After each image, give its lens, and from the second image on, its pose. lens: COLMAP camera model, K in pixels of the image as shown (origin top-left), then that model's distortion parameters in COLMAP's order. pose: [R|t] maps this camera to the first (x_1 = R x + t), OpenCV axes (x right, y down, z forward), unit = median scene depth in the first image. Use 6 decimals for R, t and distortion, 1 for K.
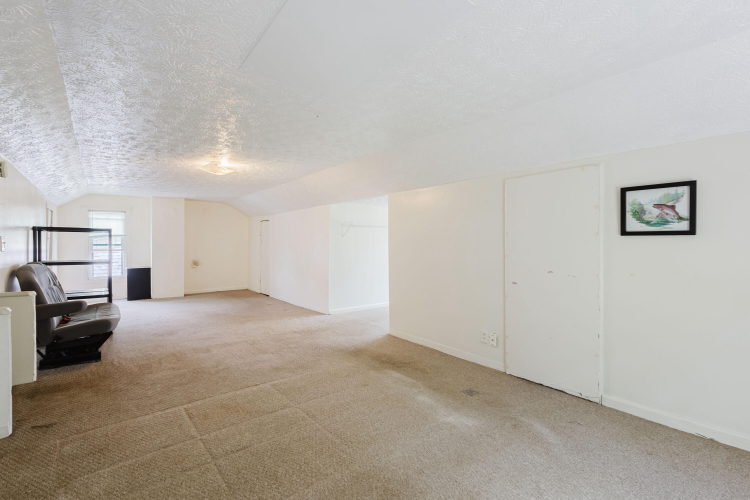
lens RADIAL K [[345.3, 0, 375.1], [0, 345.3, 247.7], [0, 0, 1]] dist [0.010669, -0.001200]
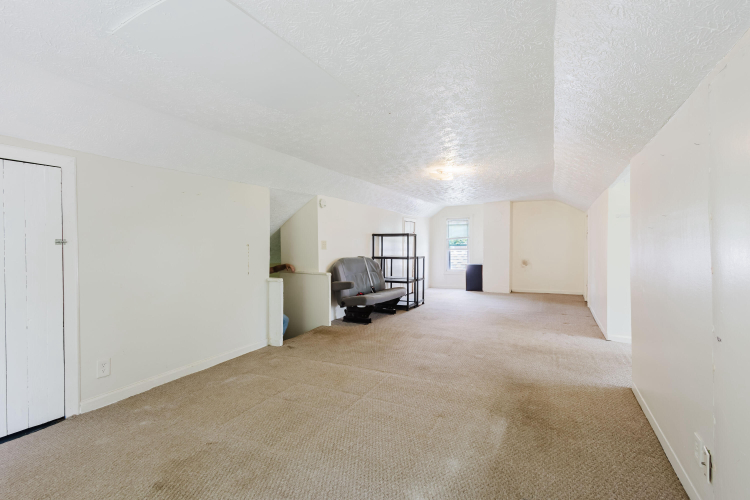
lens RADIAL K [[345.3, 0, 376.5], [0, 345.3, 249.7], [0, 0, 1]] dist [0.010669, -0.001200]
pose [[0.417045, 0.009212, -0.908839, 0.571689], [-0.004012, 0.999958, 0.008294, -0.000445], [0.908877, 0.000187, 0.417064, 0.459728]]
